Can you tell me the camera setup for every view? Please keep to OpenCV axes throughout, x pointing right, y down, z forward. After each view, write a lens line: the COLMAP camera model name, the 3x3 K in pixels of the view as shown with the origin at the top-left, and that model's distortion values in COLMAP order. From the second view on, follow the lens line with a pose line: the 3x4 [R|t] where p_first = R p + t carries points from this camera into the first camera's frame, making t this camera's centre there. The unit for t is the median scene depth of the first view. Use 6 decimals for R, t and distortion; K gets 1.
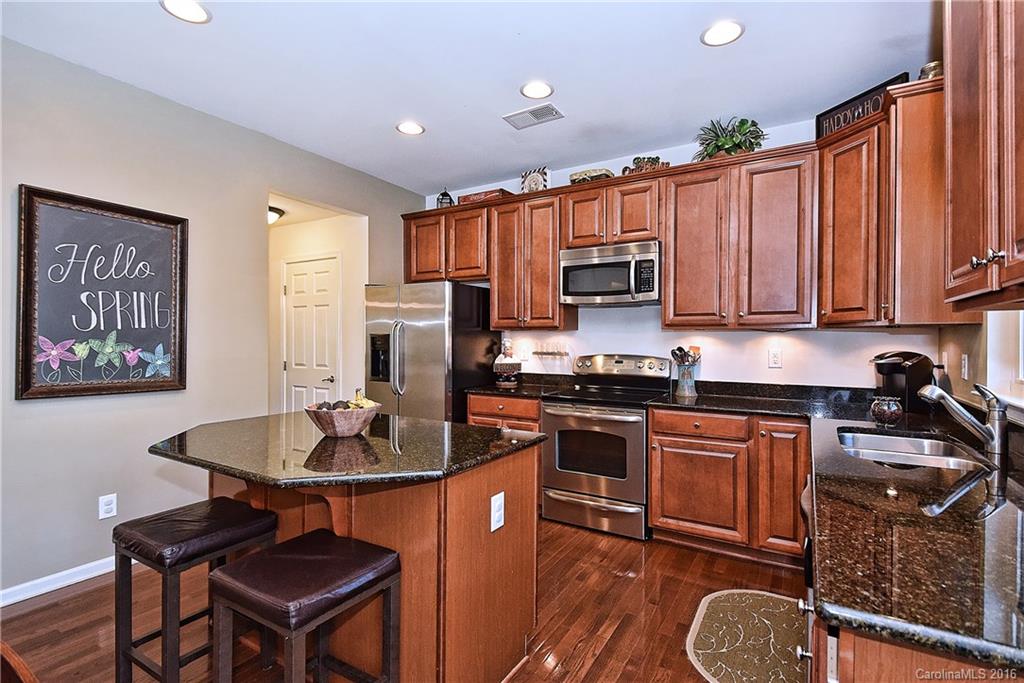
lens RADIAL K [[473.8, 0, 512.0], [0, 473.8, 341.5], [0, 0, 1]] dist [0.001976, 0.000169]
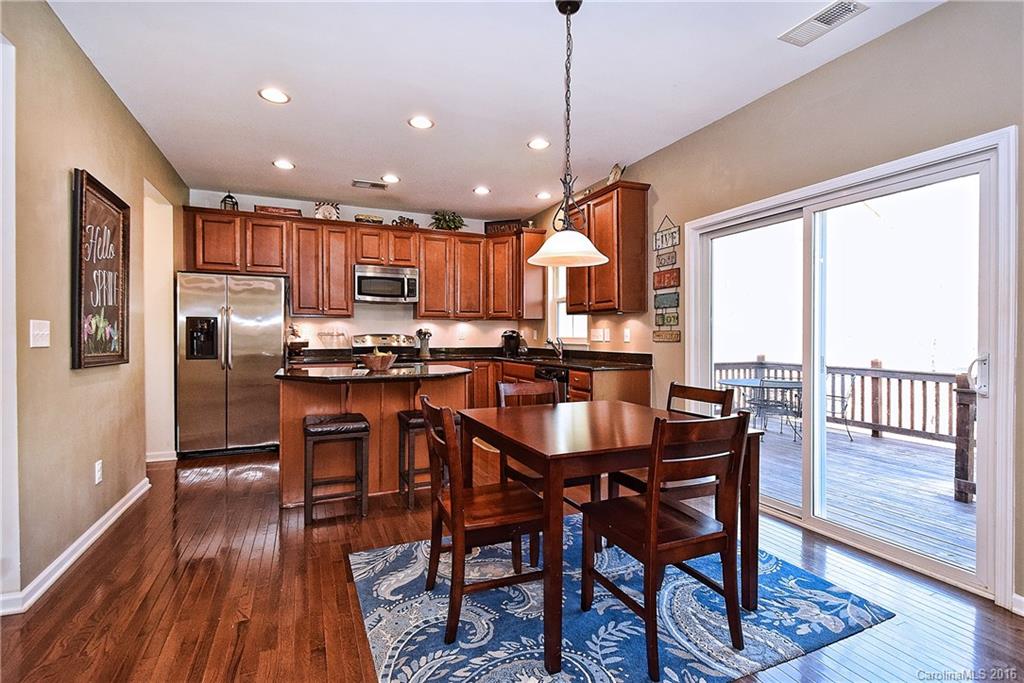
lens RADIAL K [[473.8, 0, 512.0], [0, 473.8, 341.5], [0, 0, 1]] dist [0.001976, 0.000169]
pose [[0.569192, -0.012161, 0.822115, -0.879709], [0.006131, 0.999926, 0.010546, 0.040026], [-0.822182, -0.000963, 0.569224, -0.274941]]
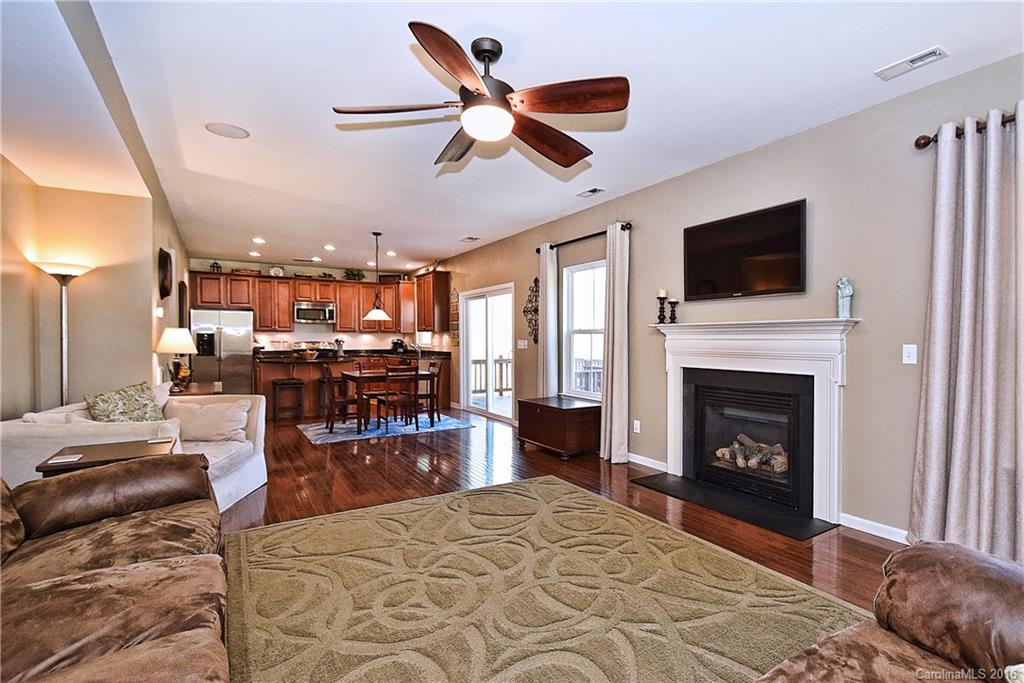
lens RADIAL K [[484.9, 0, 577.0], [0, 484.9, 346.5], [0, 0, 1]] dist [0.000848, -0.000242]
pose [[0.373669, -0.015710, 0.927429, -1.850416], [0.006267, 0.999876, 0.014412, 0.025947], [-0.927541, 0.000427, 0.373721, -1.481464]]
